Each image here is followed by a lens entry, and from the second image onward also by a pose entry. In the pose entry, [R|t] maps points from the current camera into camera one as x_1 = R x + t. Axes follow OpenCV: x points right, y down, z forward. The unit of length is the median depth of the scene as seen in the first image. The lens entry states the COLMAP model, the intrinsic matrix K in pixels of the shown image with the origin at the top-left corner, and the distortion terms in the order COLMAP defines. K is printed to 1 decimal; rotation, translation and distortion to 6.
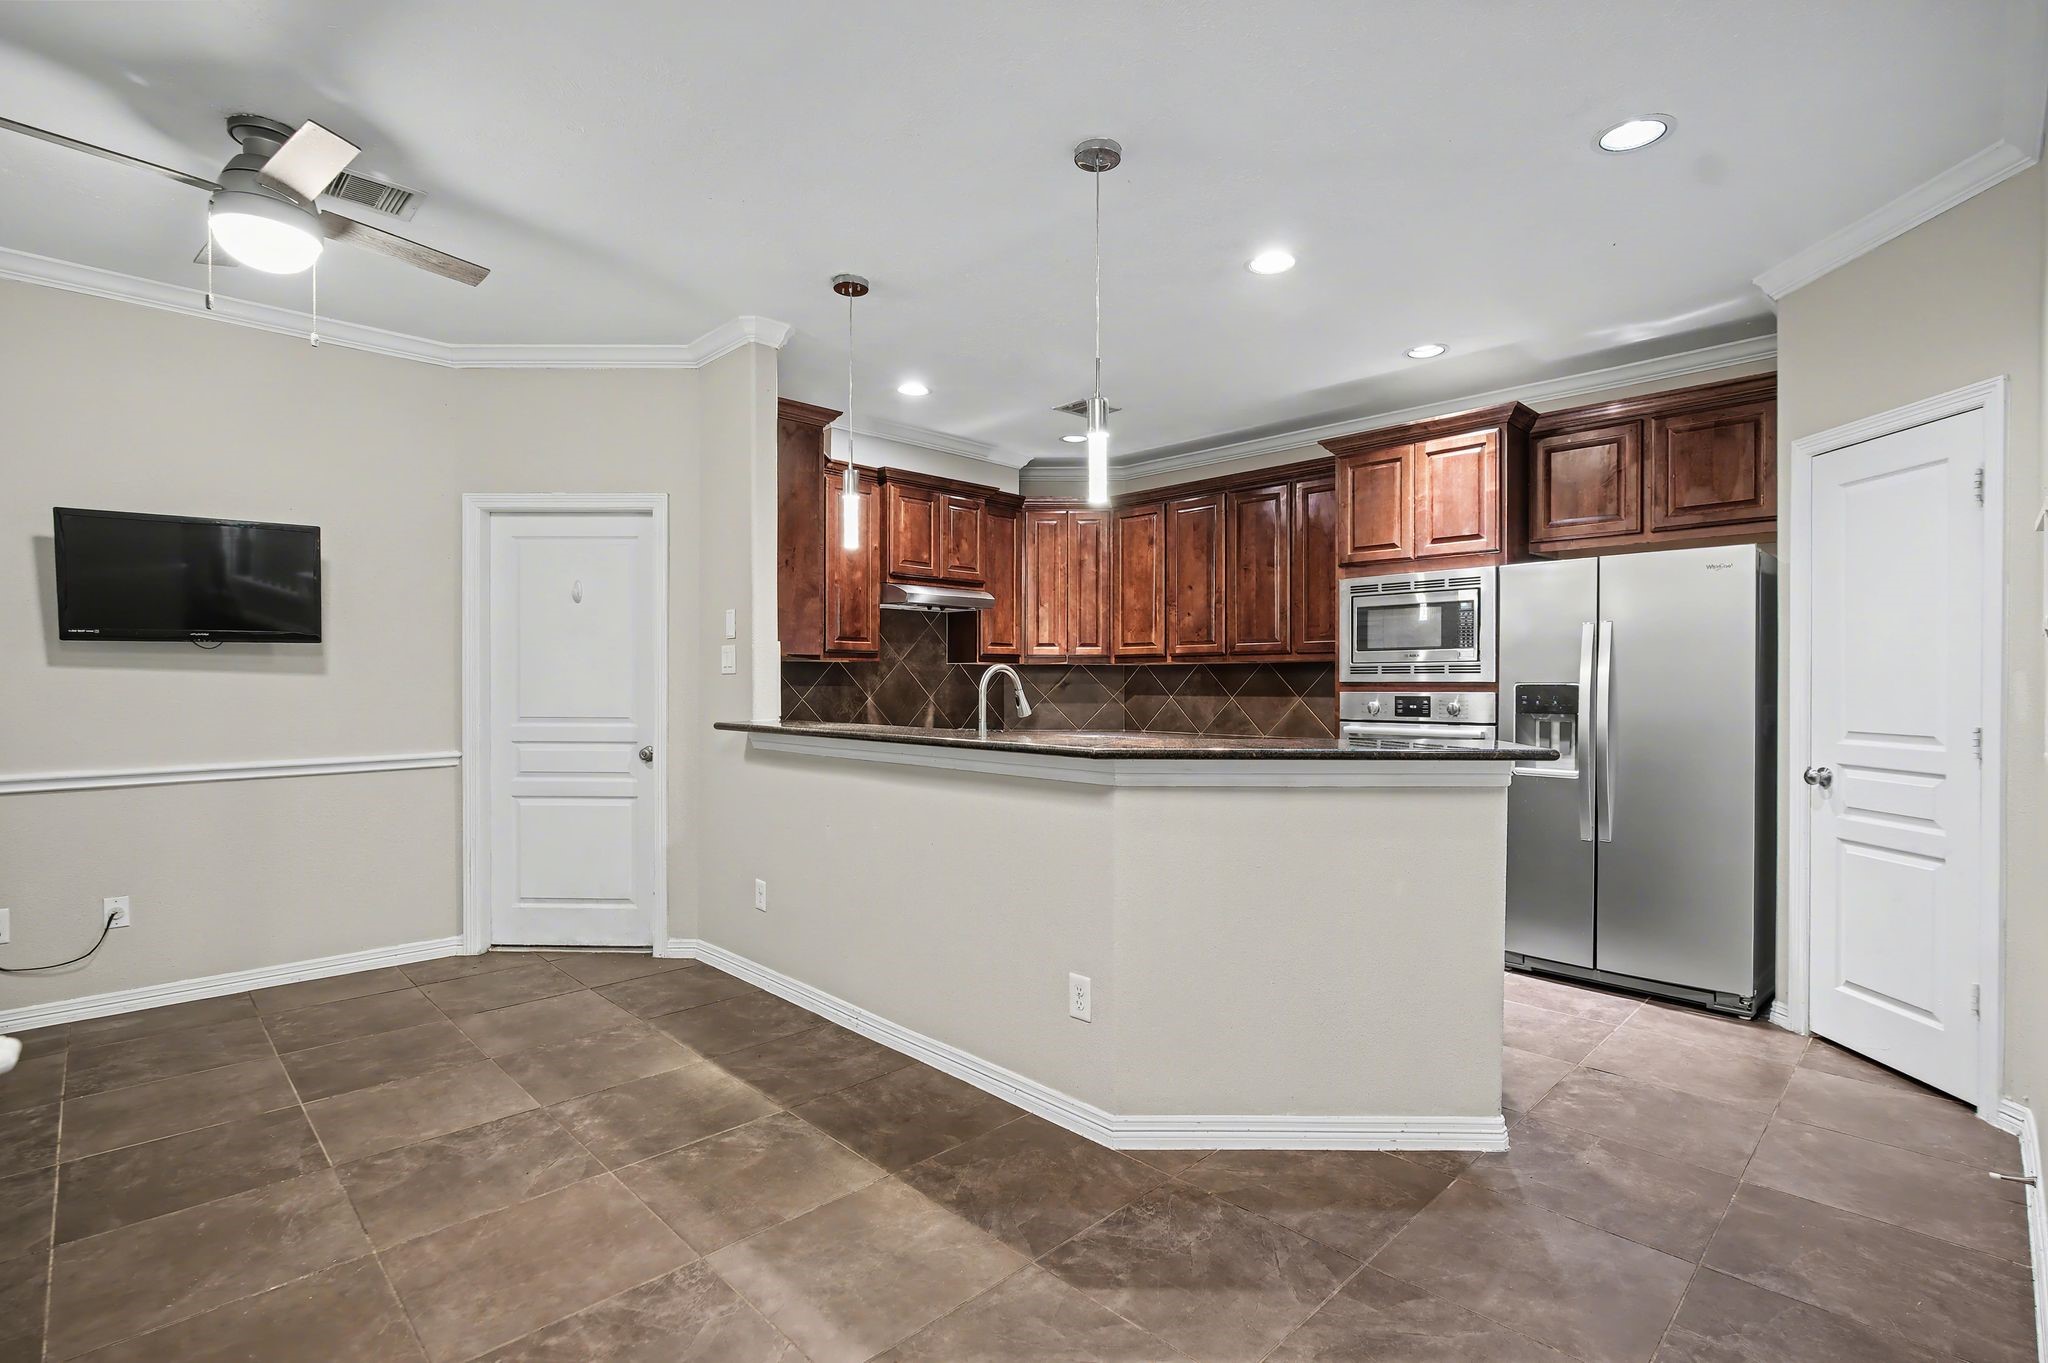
lens RADIAL K [[963.2, 0, 1030.4], [0, 963.2, 686.5], [0, 0, 1]] dist [-0.012796, 0.003987]
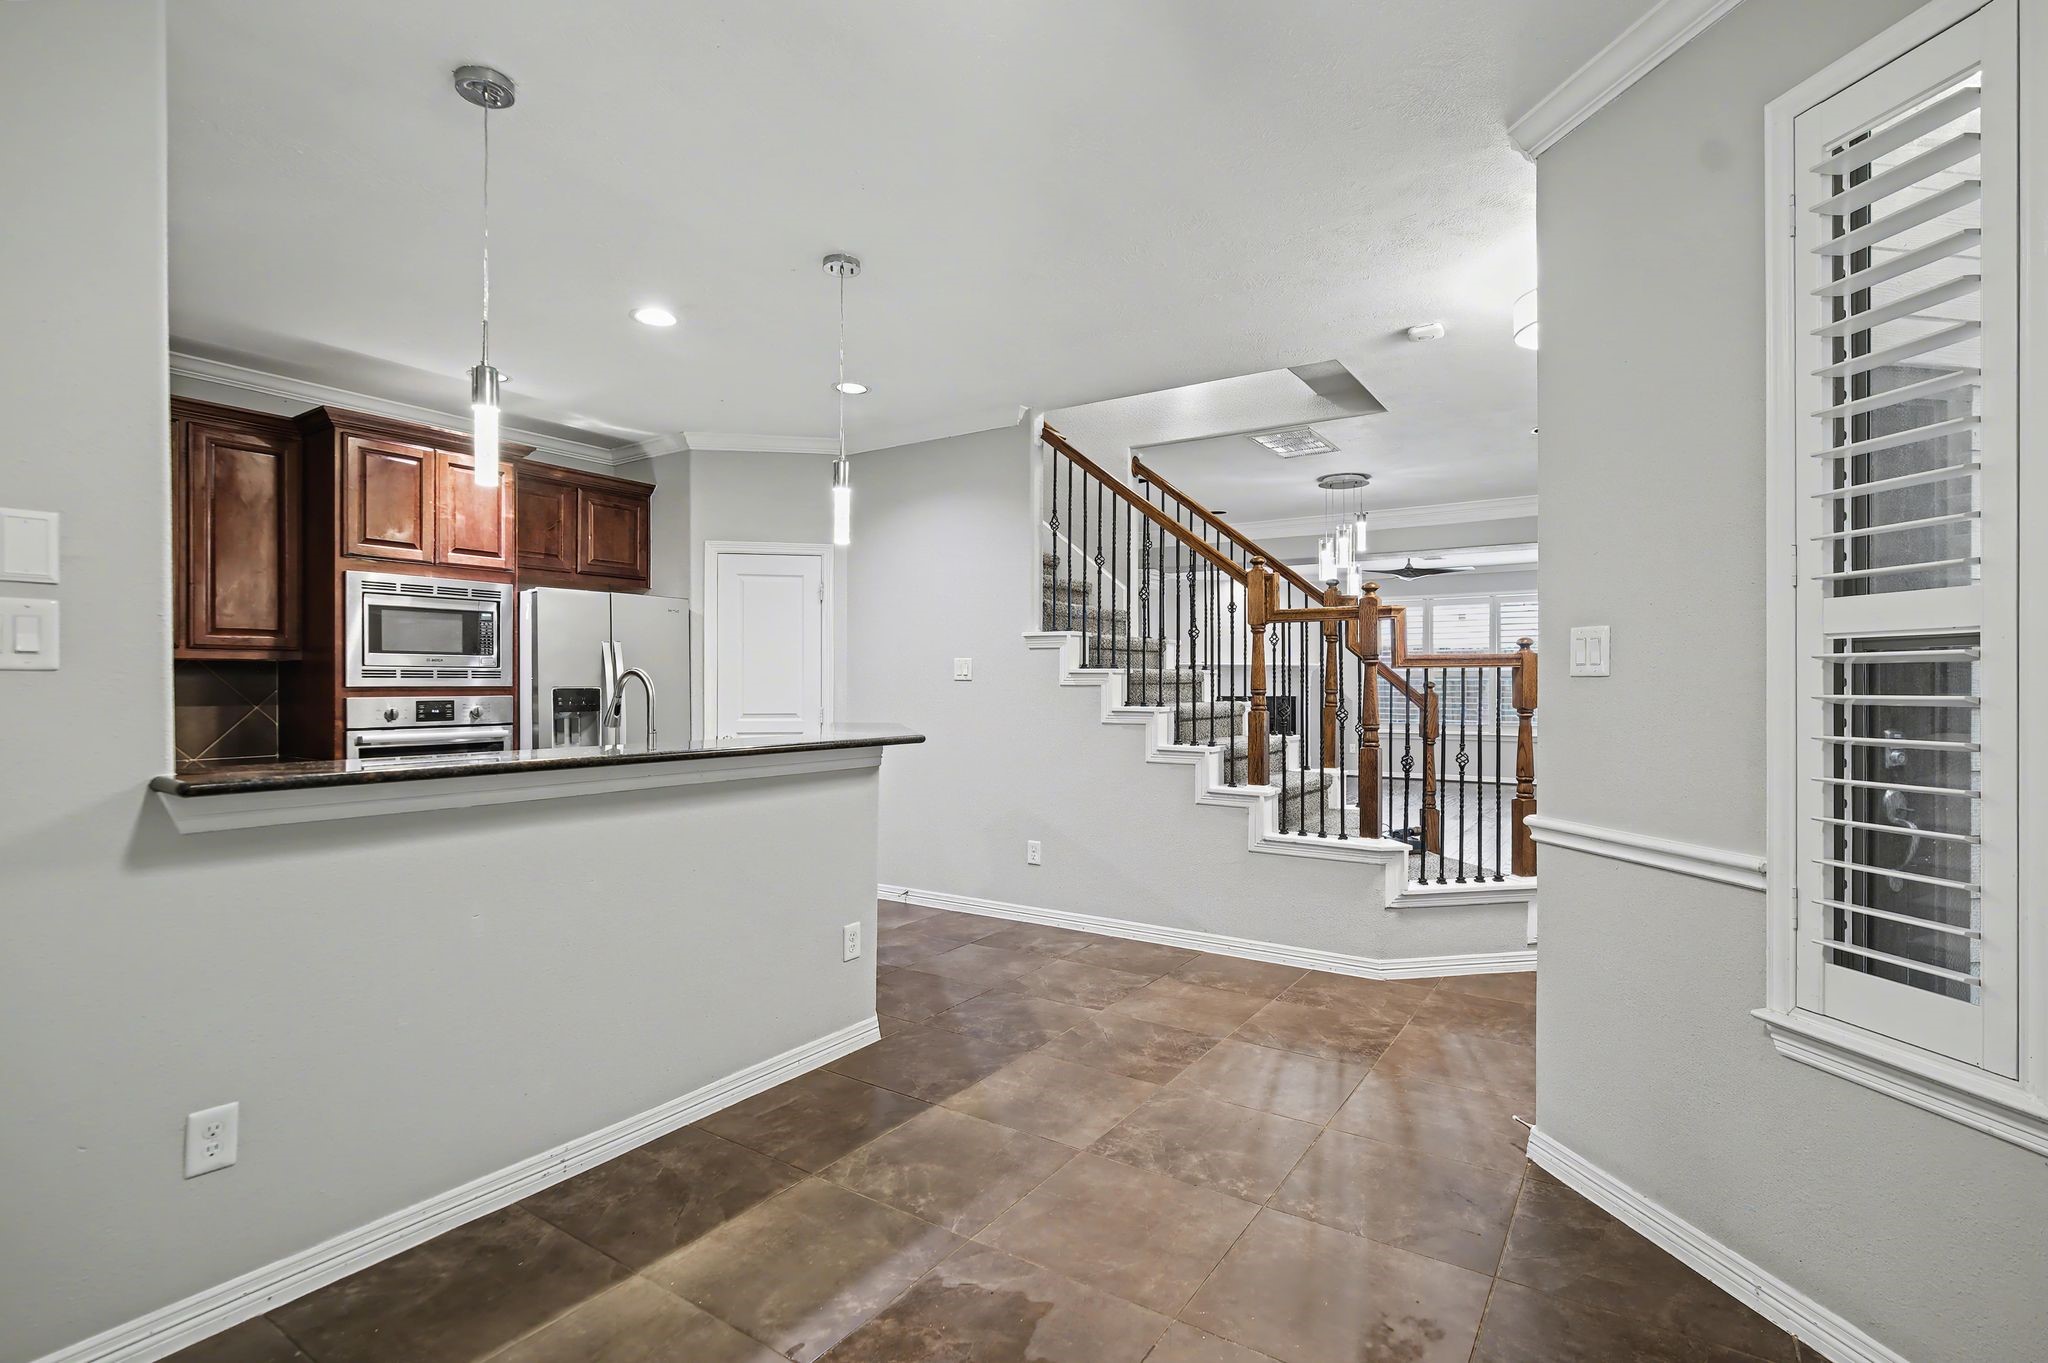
lens RADIAL K [[963.2, 0, 1016.2], [0, 963.2, 687.8], [0, 0, 1]] dist [-0.012796, 0.003987]
pose [[-0.196840, -0.004663, 0.980424, -0.722228], [0.003224, 0.999980, 0.005404, -0.006867], [-0.980430, 0.004225, -0.196821, 0.618571]]
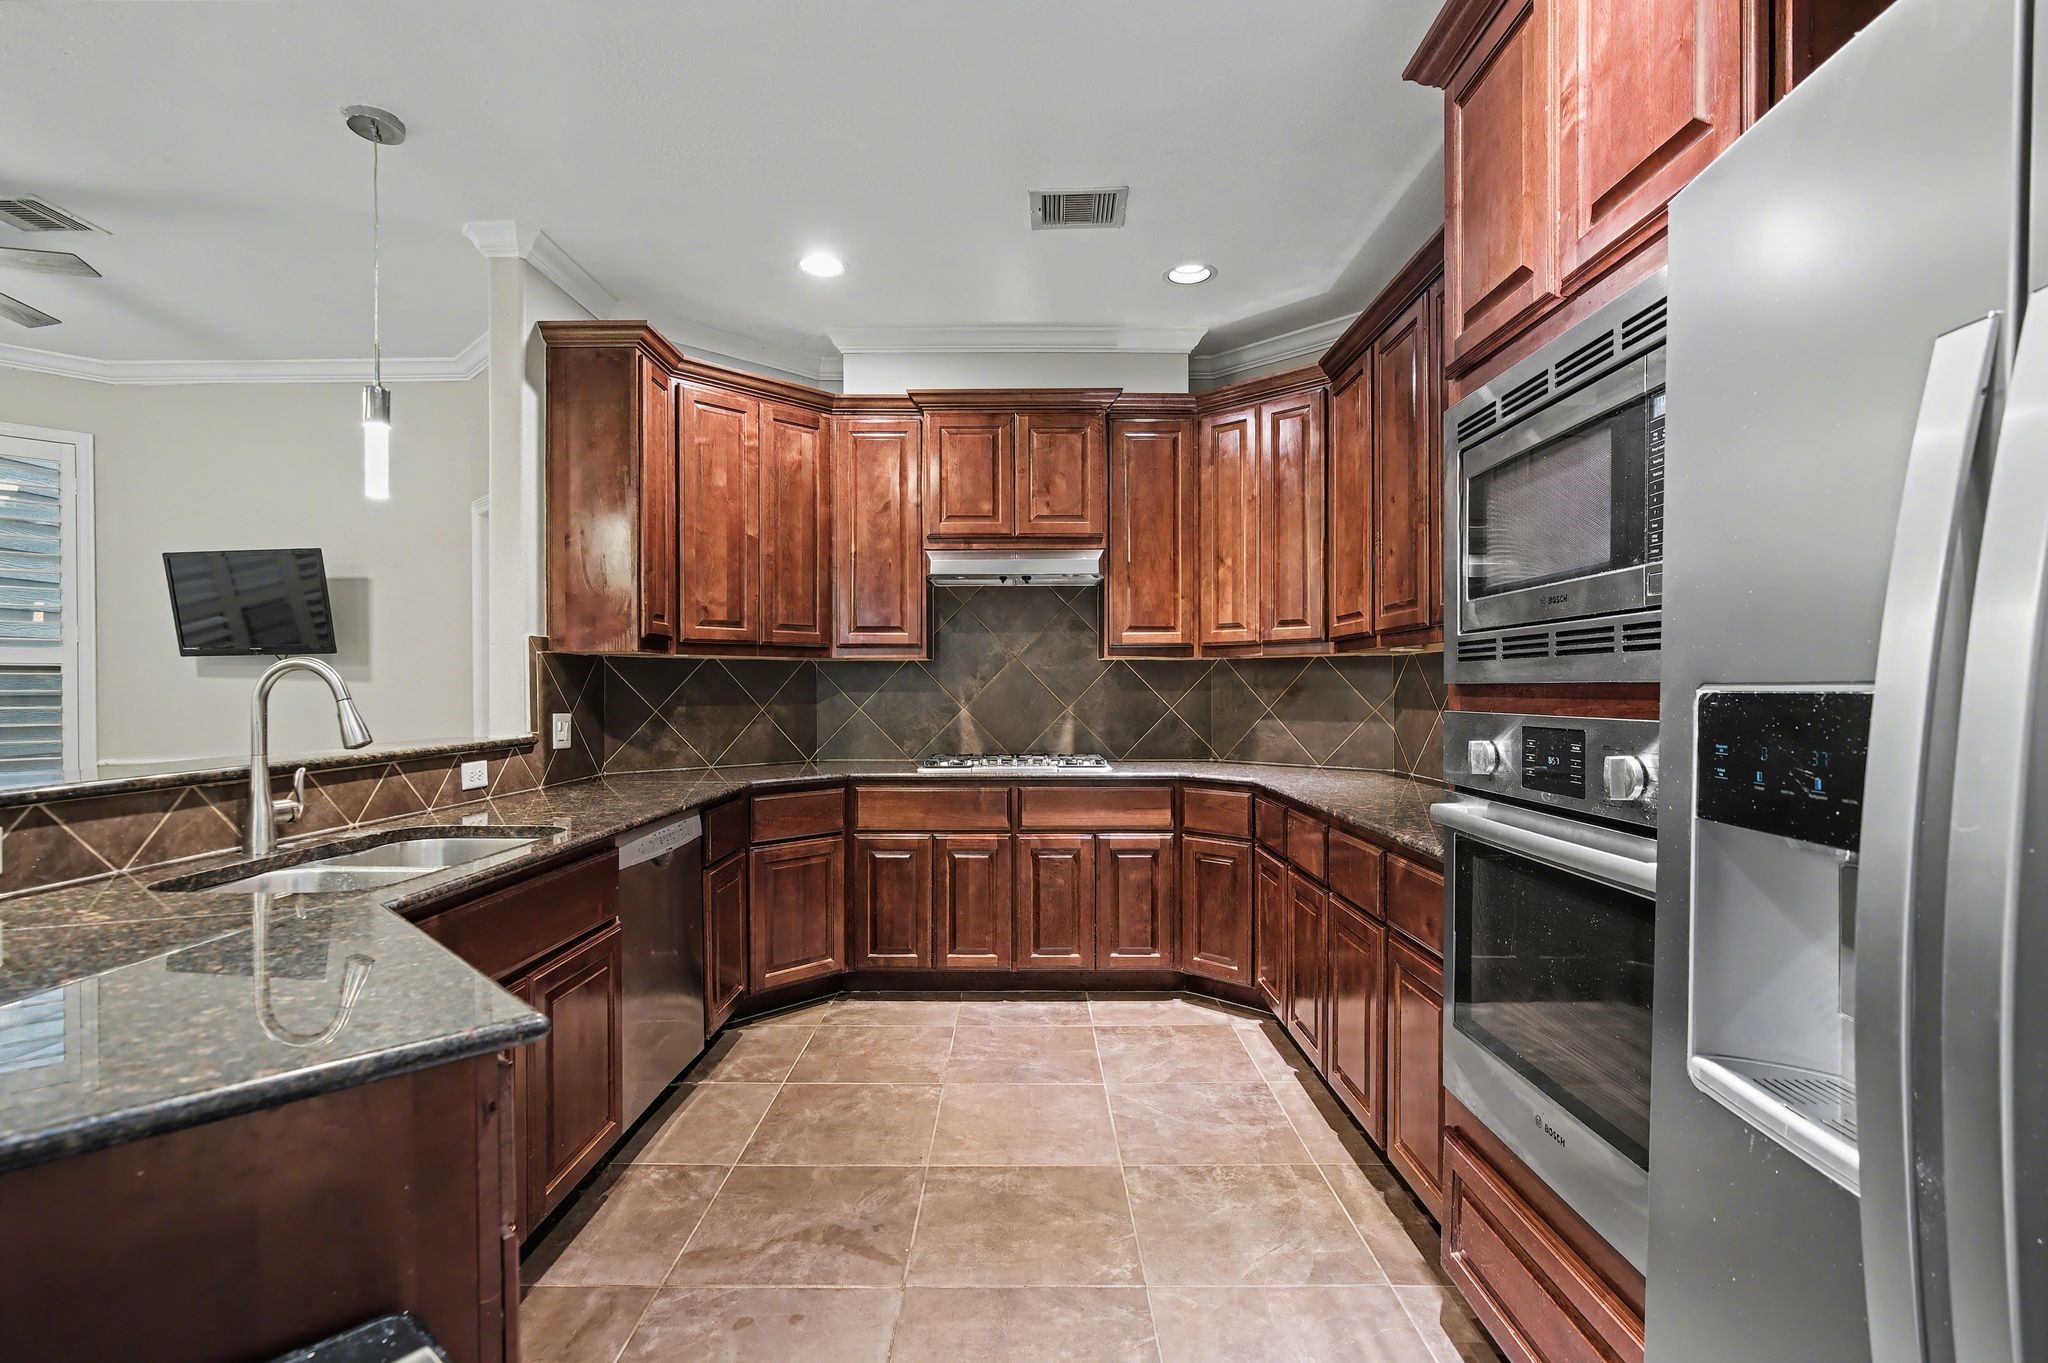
lens RADIAL K [[963.2, 0, 1008.1], [0, 963.2, 691.7], [0, 0, 1]] dist [-0.012796, 0.003987]
pose [[0.703849, 0.000690, -0.710350, 0.509629], [-0.000957, 1.000000, 0.000023, -0.001559], [0.710349, 0.000663, 0.703849, 0.667117]]
